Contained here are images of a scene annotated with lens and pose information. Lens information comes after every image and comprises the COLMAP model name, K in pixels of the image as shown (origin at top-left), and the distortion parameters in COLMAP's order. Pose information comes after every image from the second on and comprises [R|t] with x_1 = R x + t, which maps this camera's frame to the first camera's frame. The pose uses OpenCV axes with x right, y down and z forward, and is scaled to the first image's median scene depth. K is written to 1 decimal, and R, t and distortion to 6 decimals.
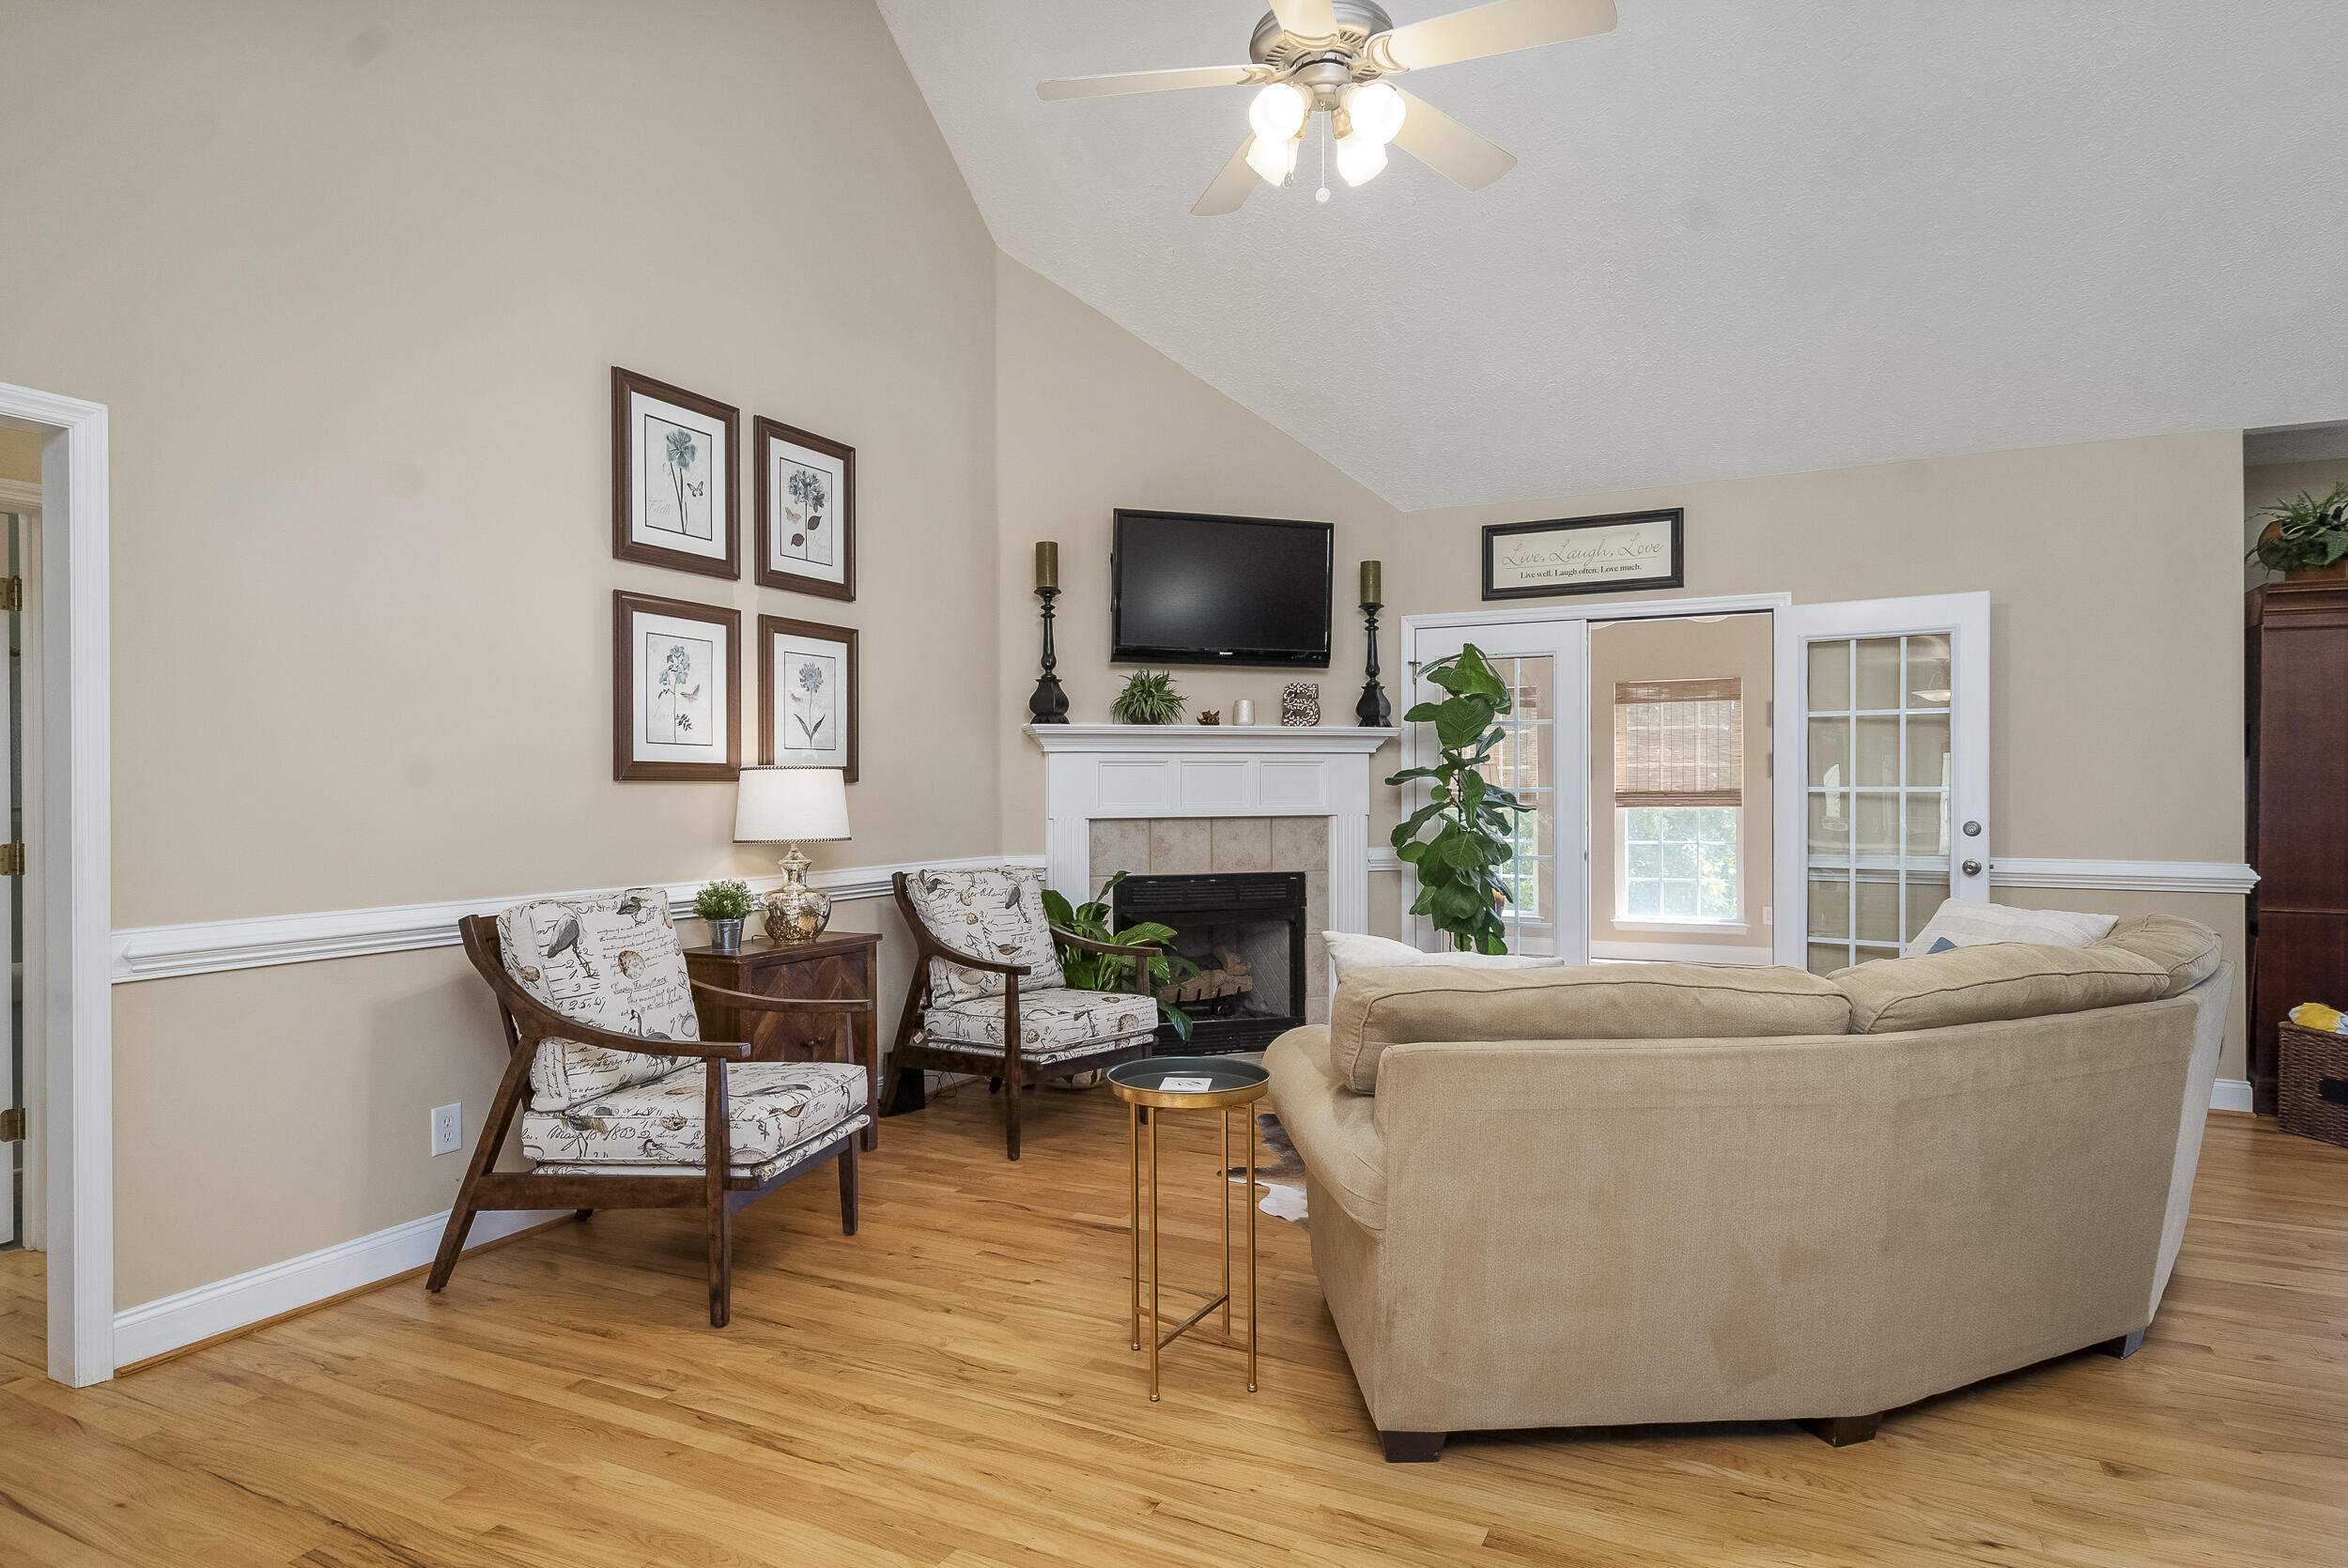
lens RADIAL K [[1310.2, 0, 1160.5], [0, 1310.2, 804.4], [0, 0, 1]] dist [0.005461, -0.000454]
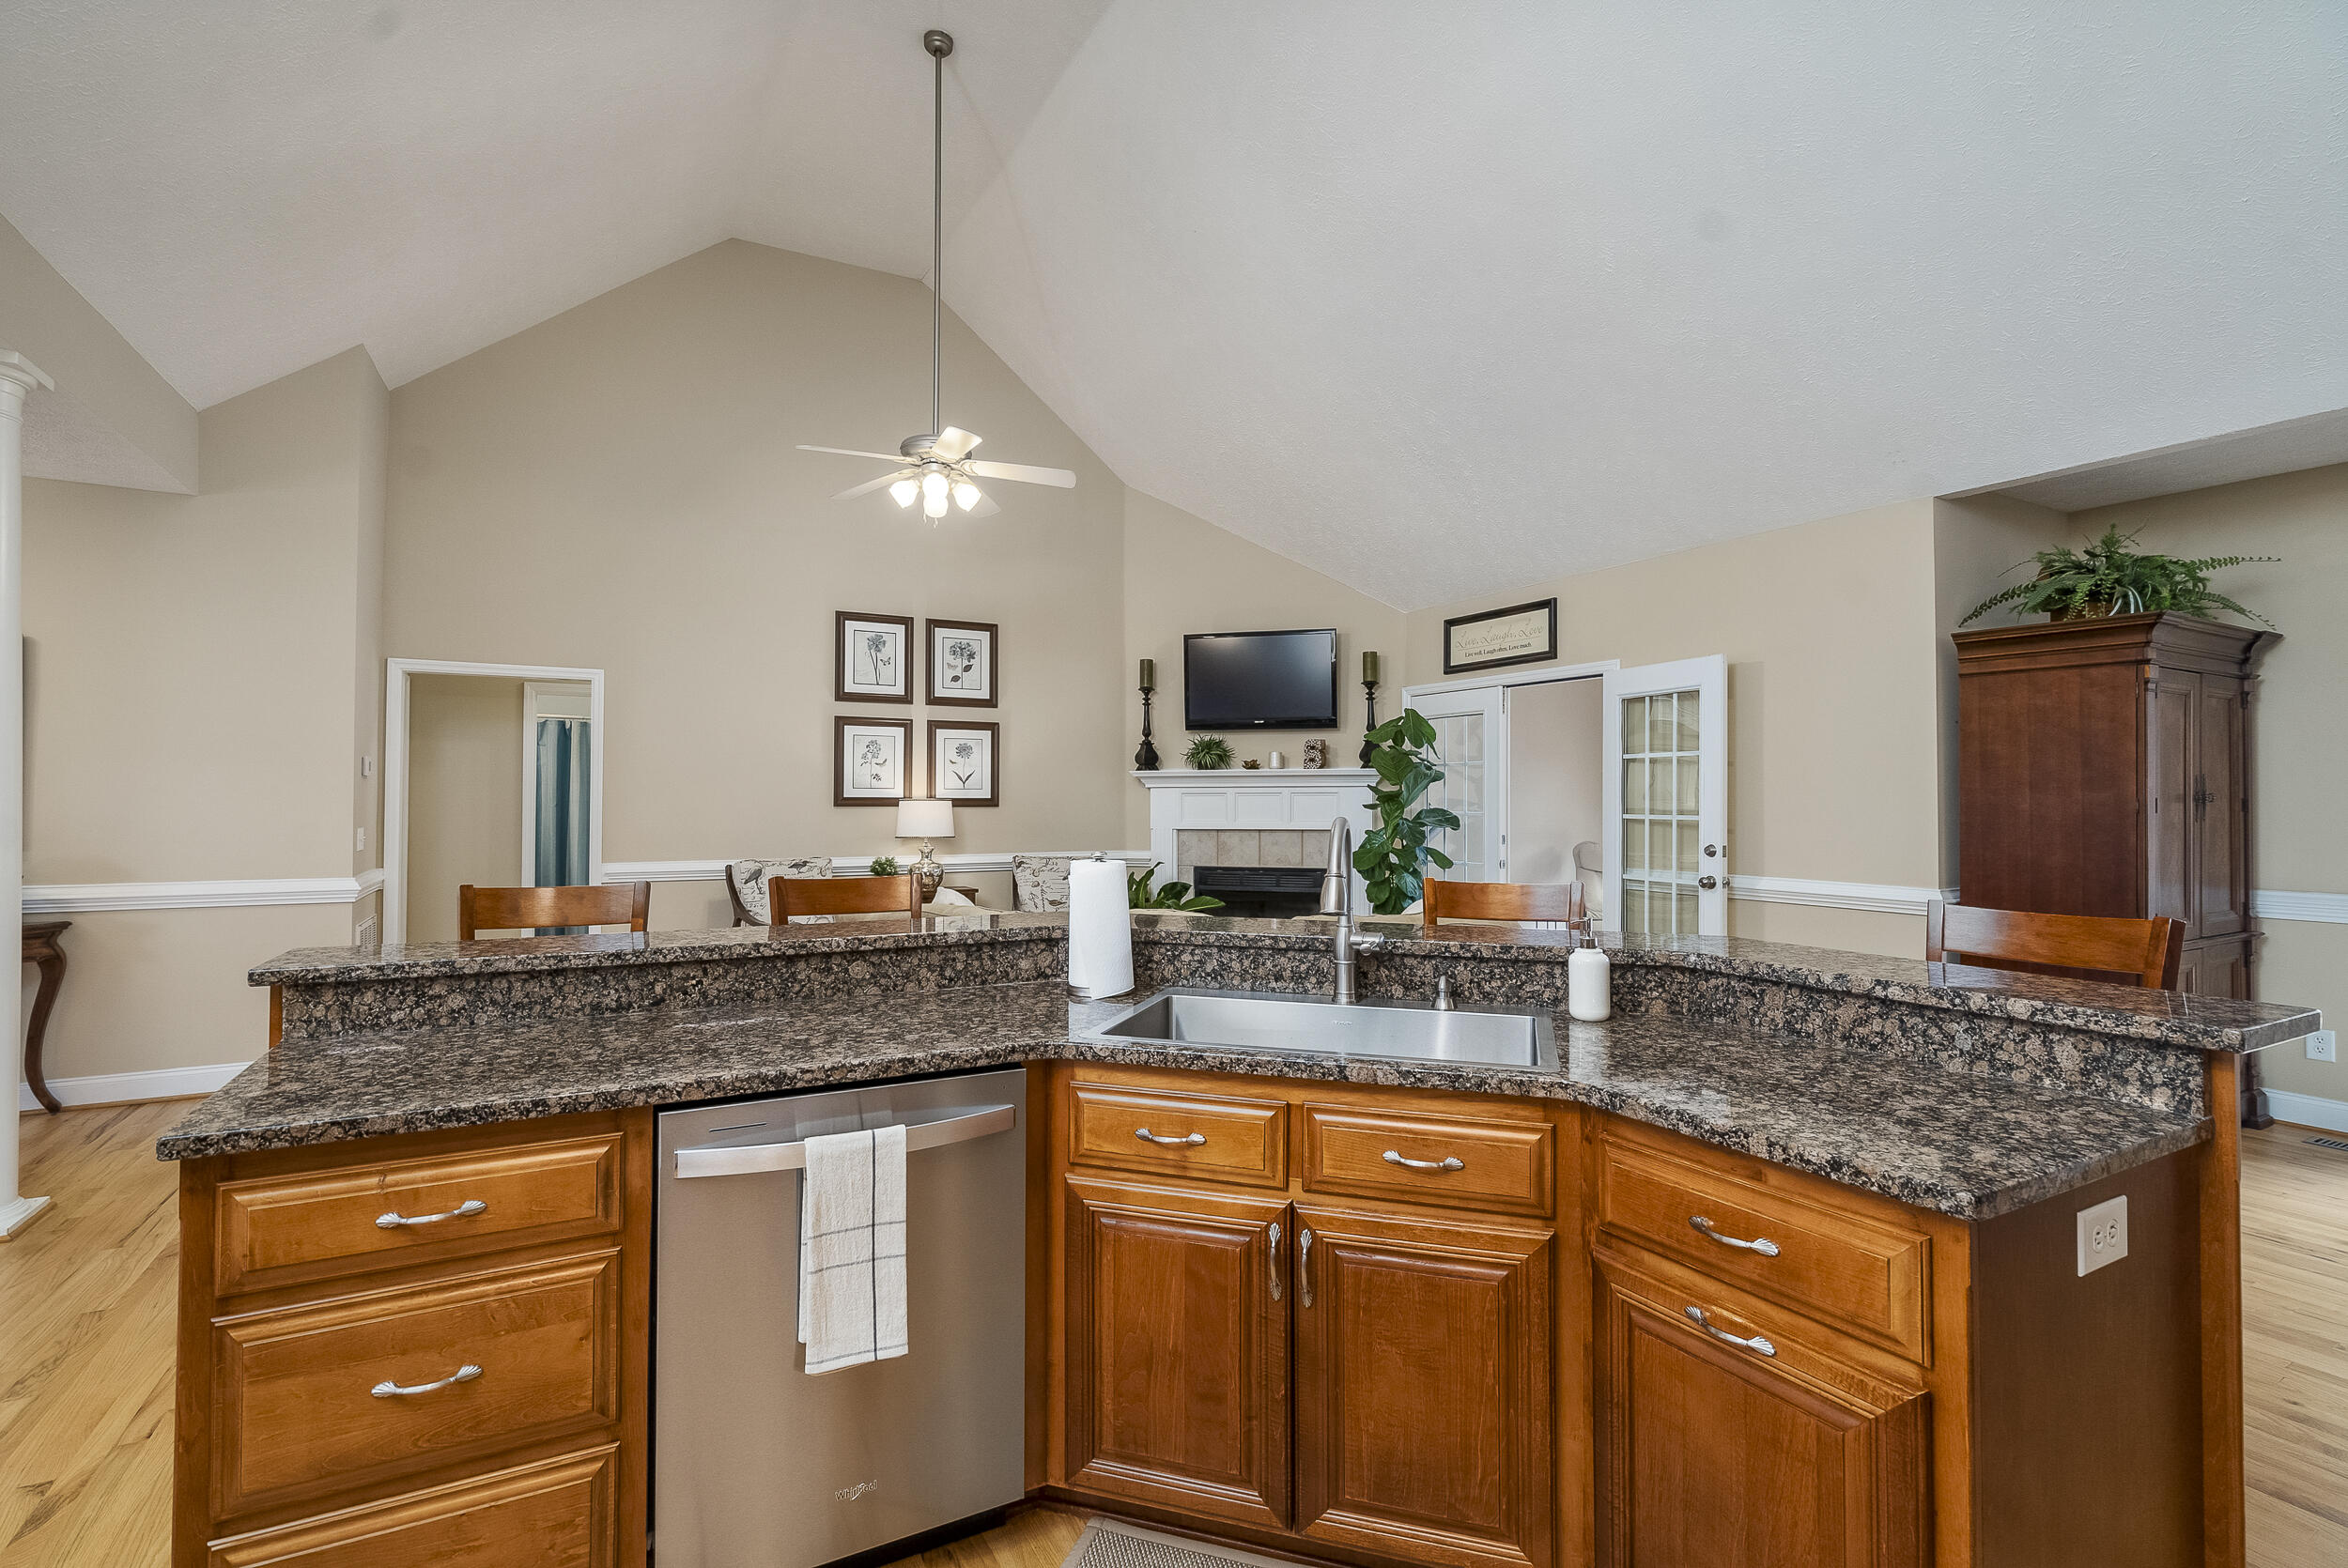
lens RADIAL K [[1075.9, 0, 1172.4], [0, 1075.9, 786.4], [0, 0, 1]] dist [0.005427, 0.000472]
pose [[0.832387, -0.003680, -0.554183, 0.805745], [-0.010545, 0.999692, -0.022478, -0.013867], [0.554095, 0.024554, 0.832092, -0.110723]]
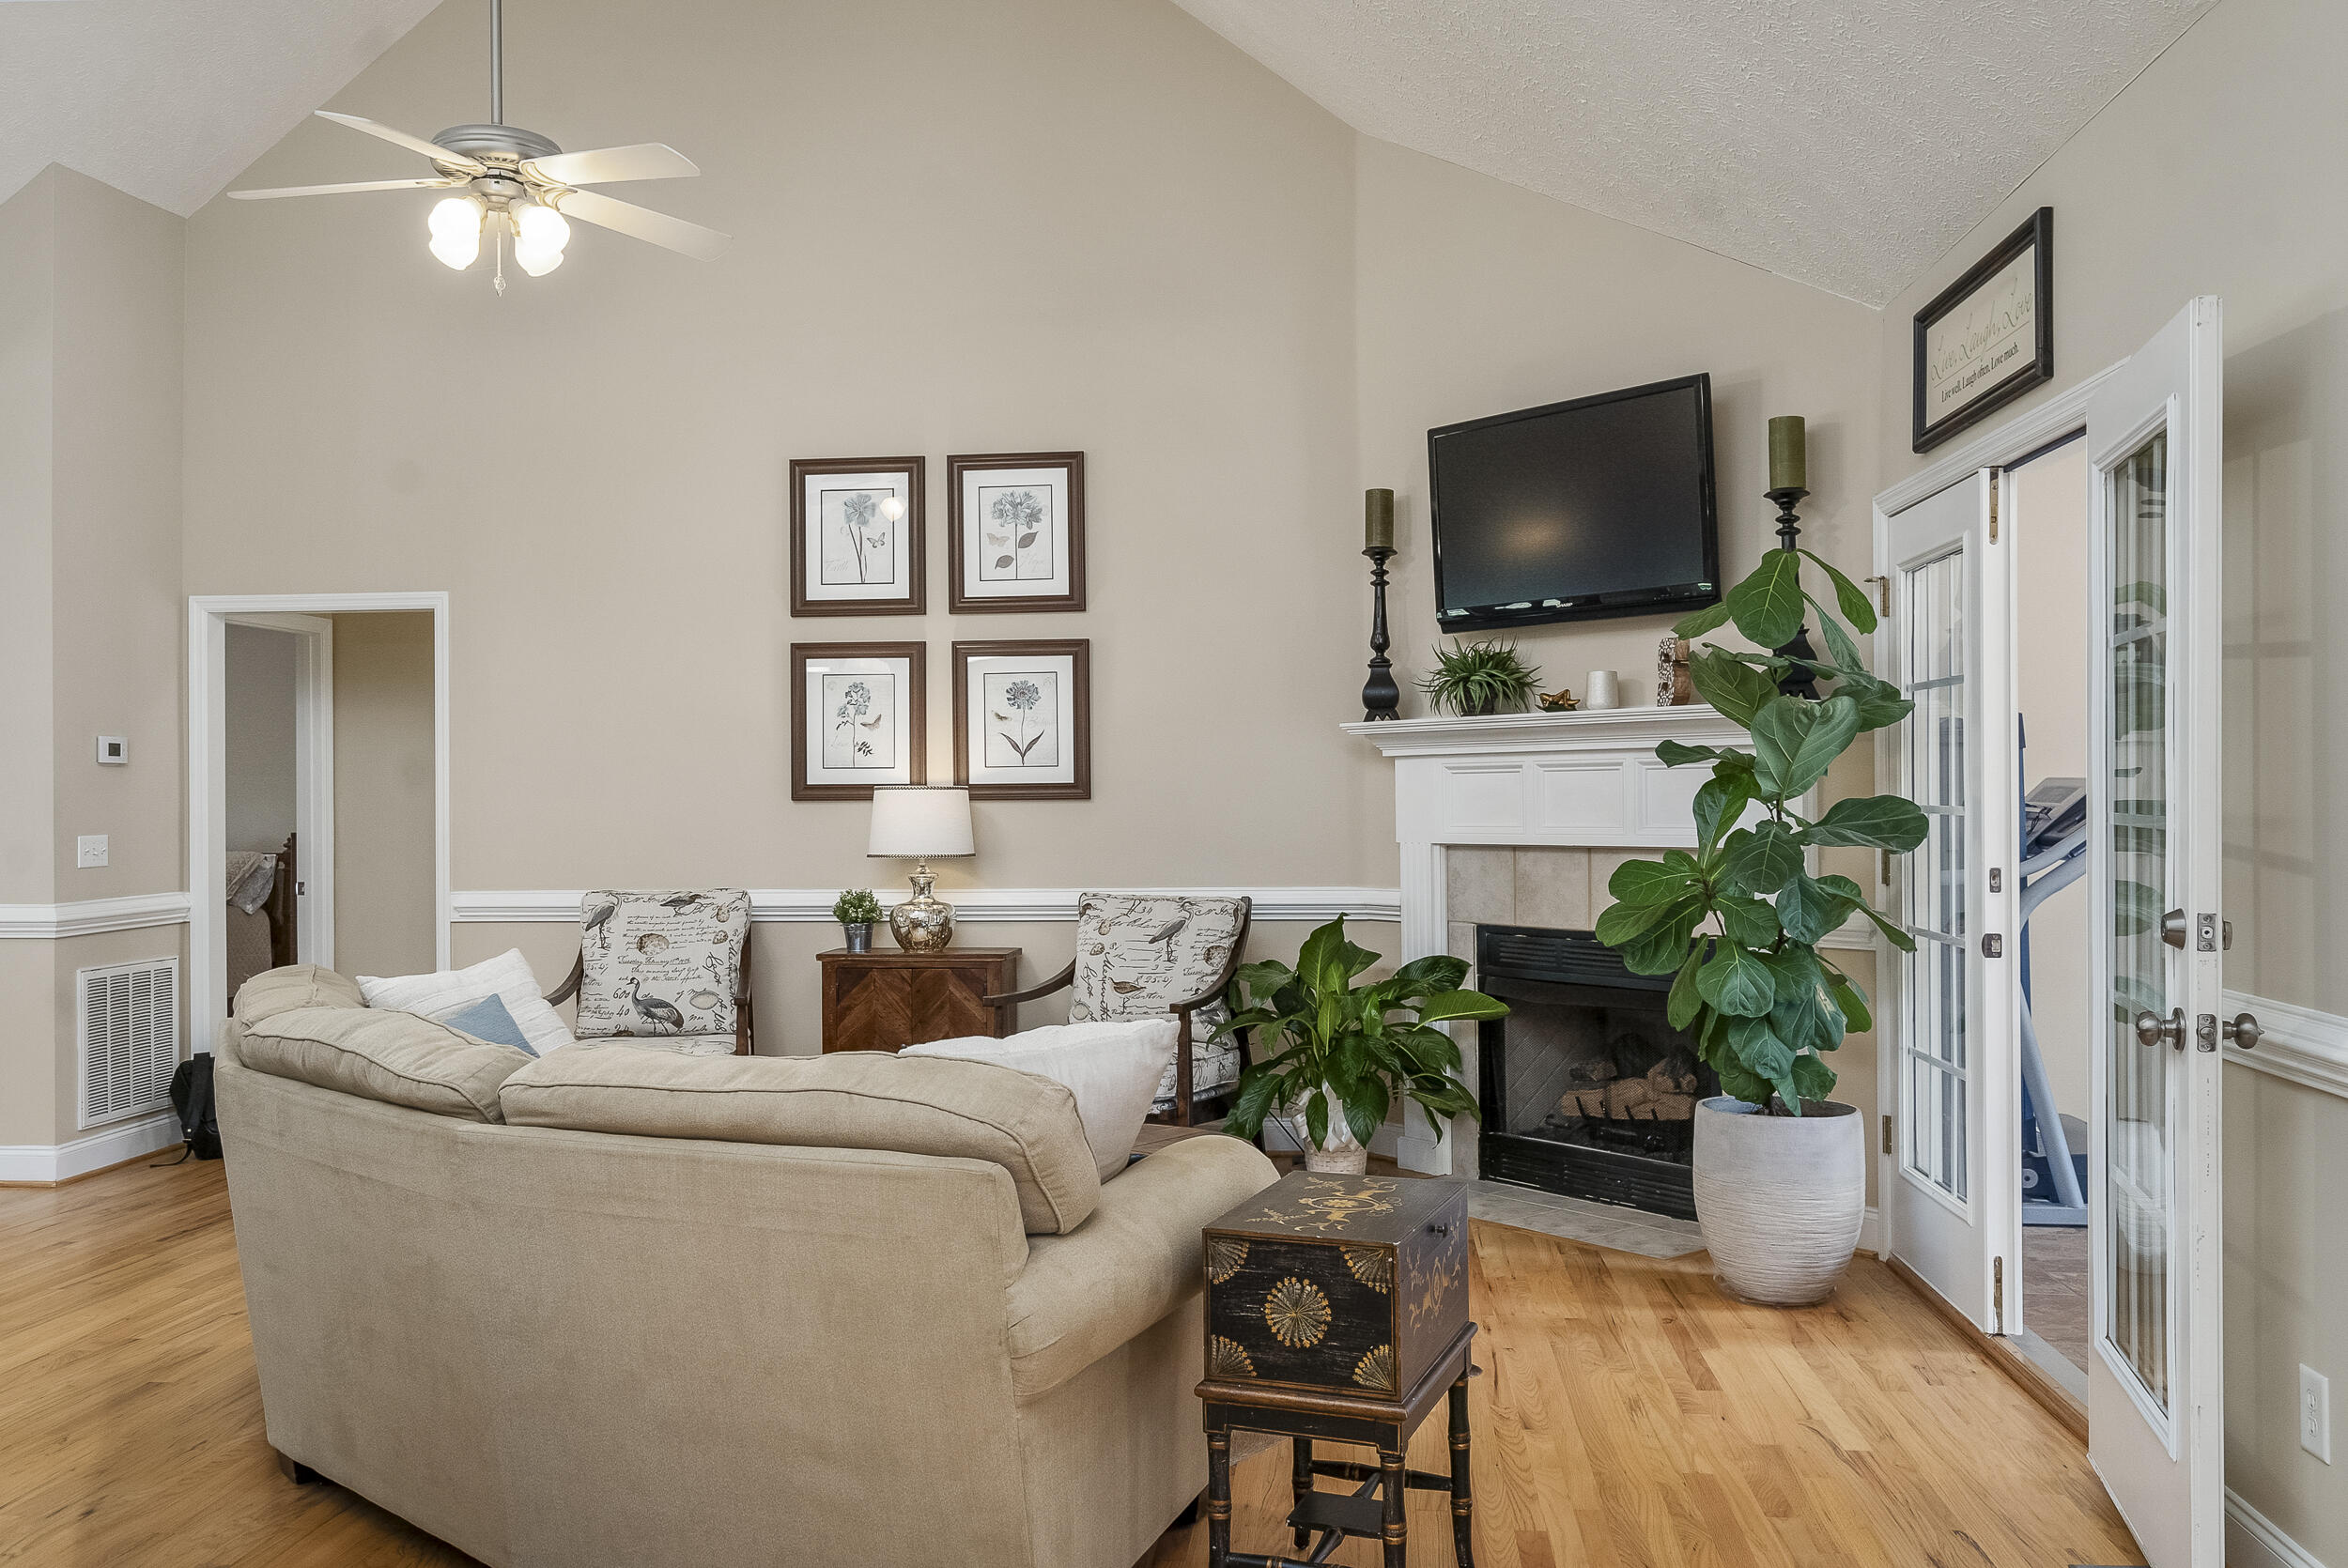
lens RADIAL K [[1906.0, 0, 1182.9], [0, 1906.0, 780.2], [0, 0, 1]] dist [0.011090, 0.003330]
pose [[0.368168, -0.005743, -0.929742, 1.097271], [-0.003920, 0.999962, -0.007730, -0.020137], [0.929751, 0.006491, 0.368131, 0.557898]]
